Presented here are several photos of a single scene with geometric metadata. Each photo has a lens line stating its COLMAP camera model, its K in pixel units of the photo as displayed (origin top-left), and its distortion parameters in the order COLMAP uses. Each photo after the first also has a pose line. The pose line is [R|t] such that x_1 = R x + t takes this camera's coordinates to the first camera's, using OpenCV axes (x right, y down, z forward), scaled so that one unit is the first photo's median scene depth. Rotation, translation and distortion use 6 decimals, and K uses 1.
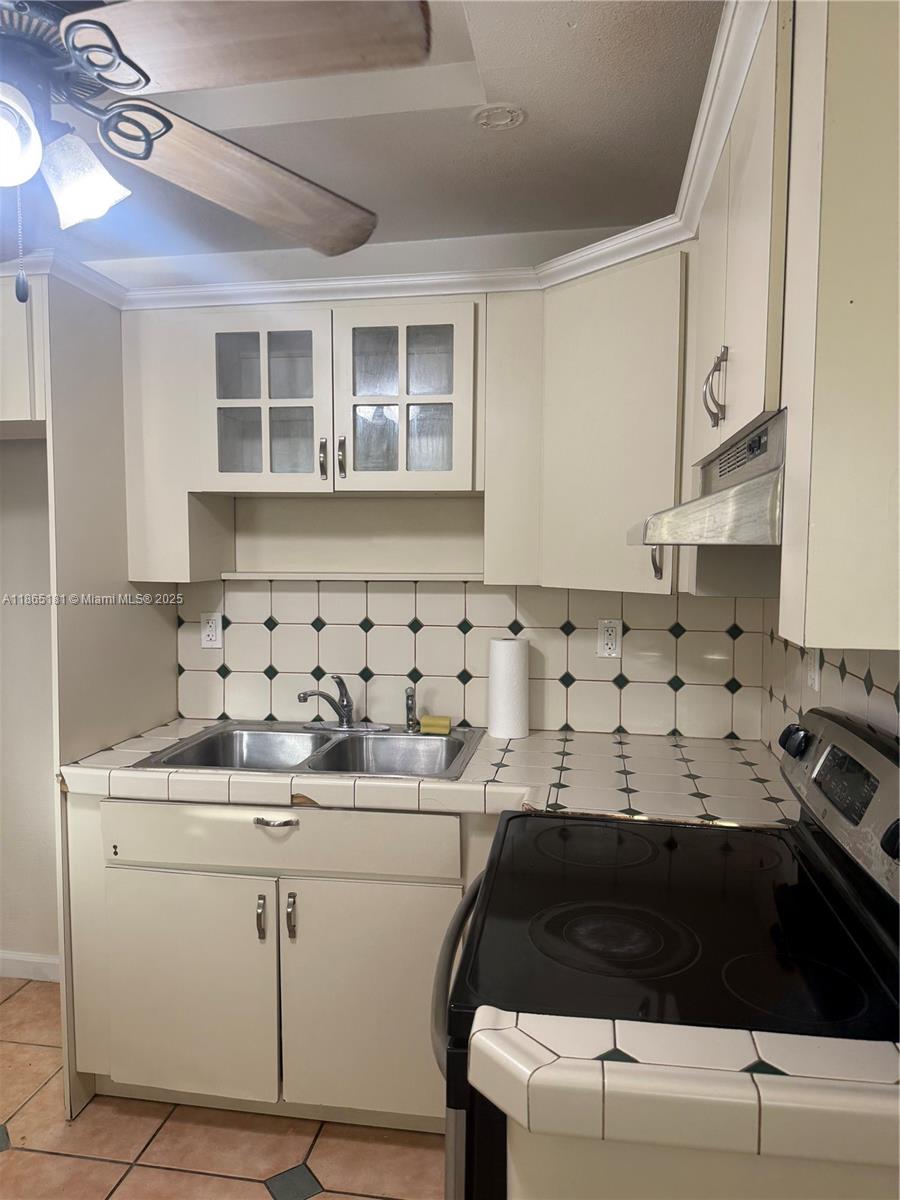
lens RADIAL K [[849.1, 0, 445.5], [0, 849.1, 606.6], [0, 0, 1]] dist [0.046219, -0.058854]
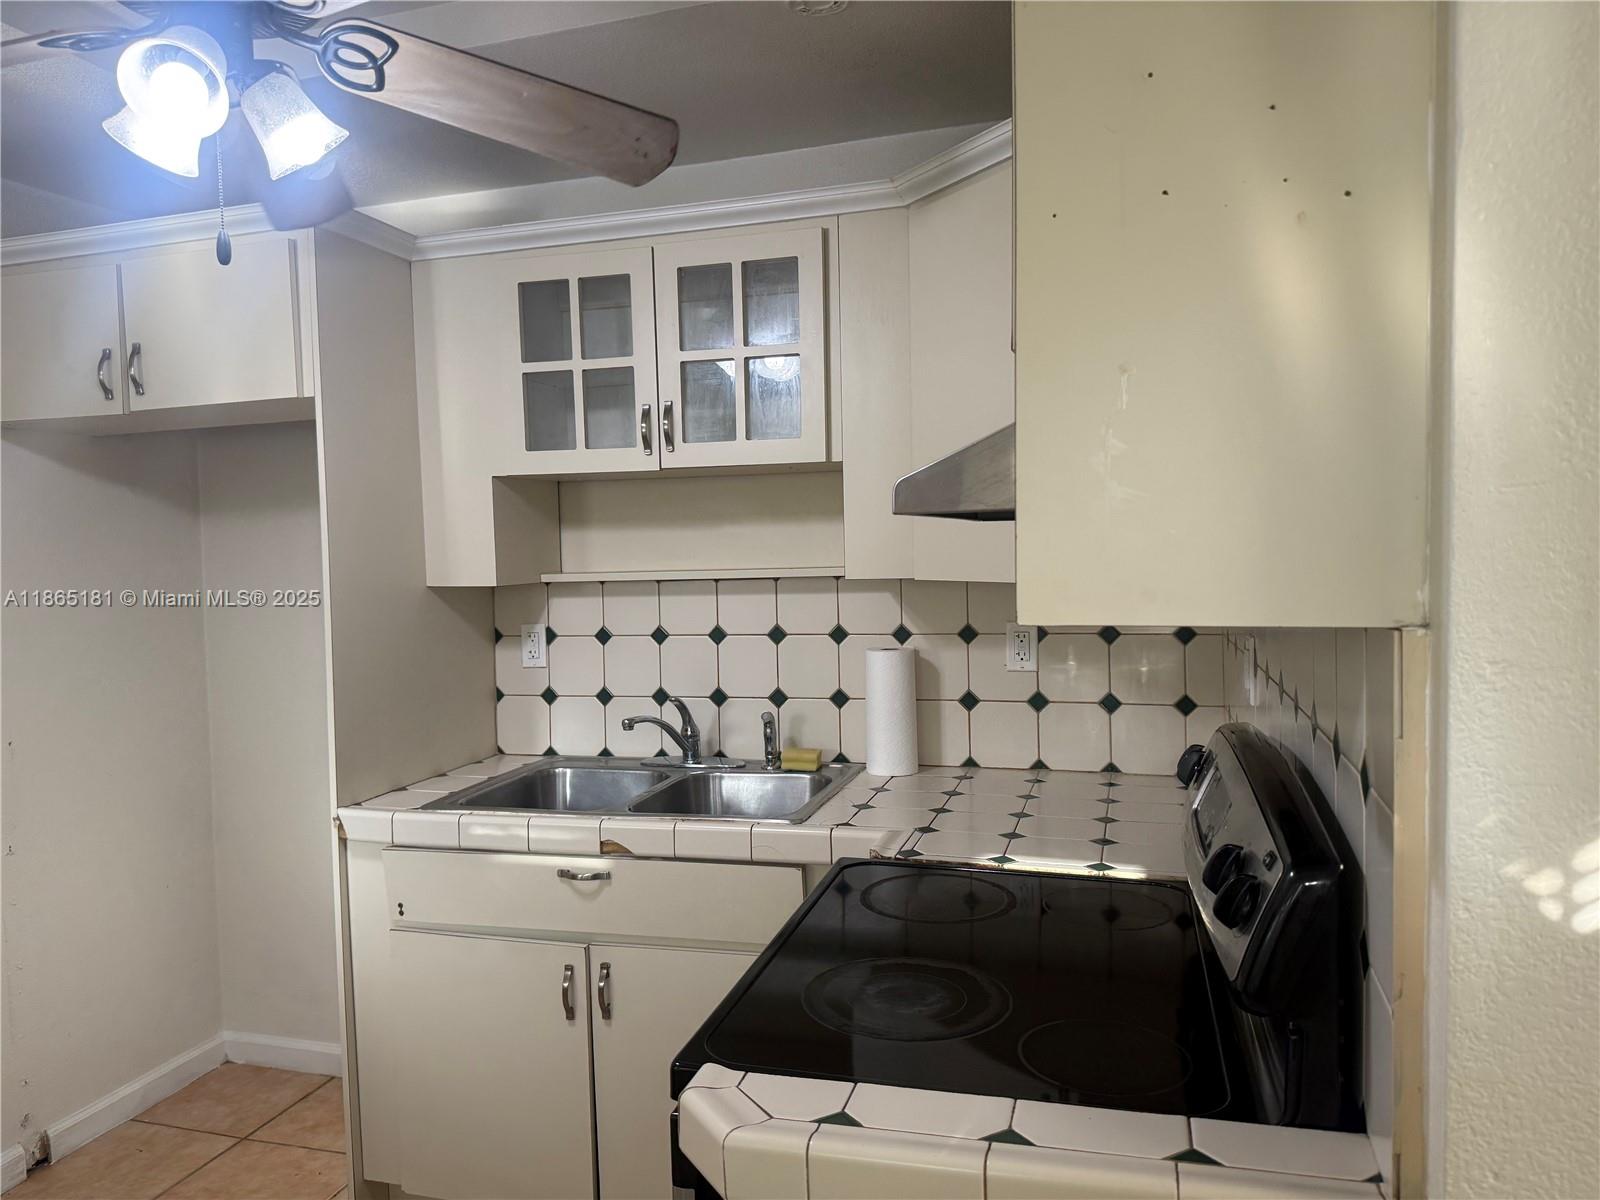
lens RADIAL K [[1132.1, 0, 807.7], [0, 1132.1, 601.6], [0, 0, 1]] dist [0.046219, -0.058854]
pose [[0.993060, -0.021434, -0.115641, 0.130796], [0.019133, 0.999597, -0.020965, 0.016058], [0.116044, 0.018607, 0.993070, -0.054216]]
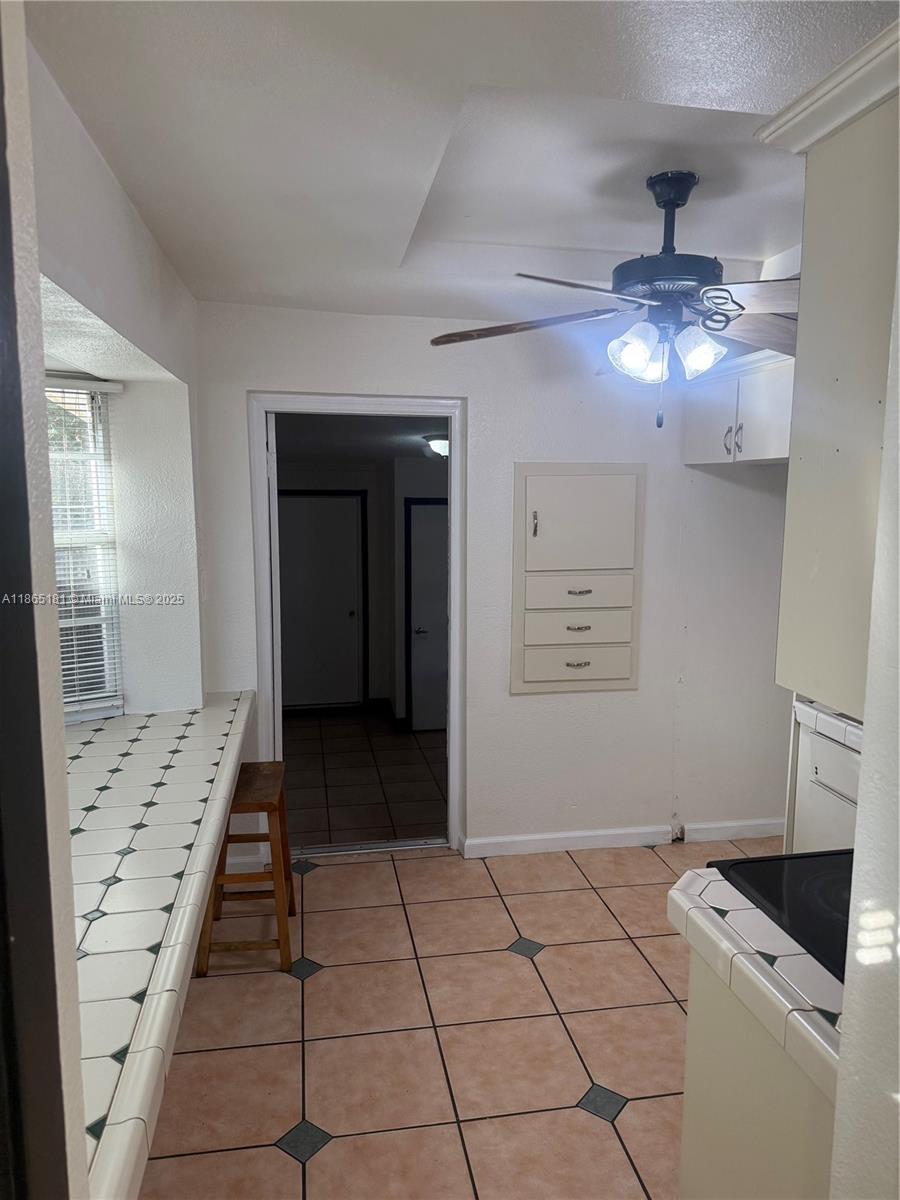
lens RADIAL K [[873.7, 0, 452.4], [0, 873.7, 581.2], [0, 0, 1]] dist [-0.000277, -0.000860]
pose [[0.338106, 0.110904, -0.934551, 0.639732], [-0.076542, 0.992983, 0.090146, -0.089642], [0.937990, 0.041053, 0.344222, -0.033320]]
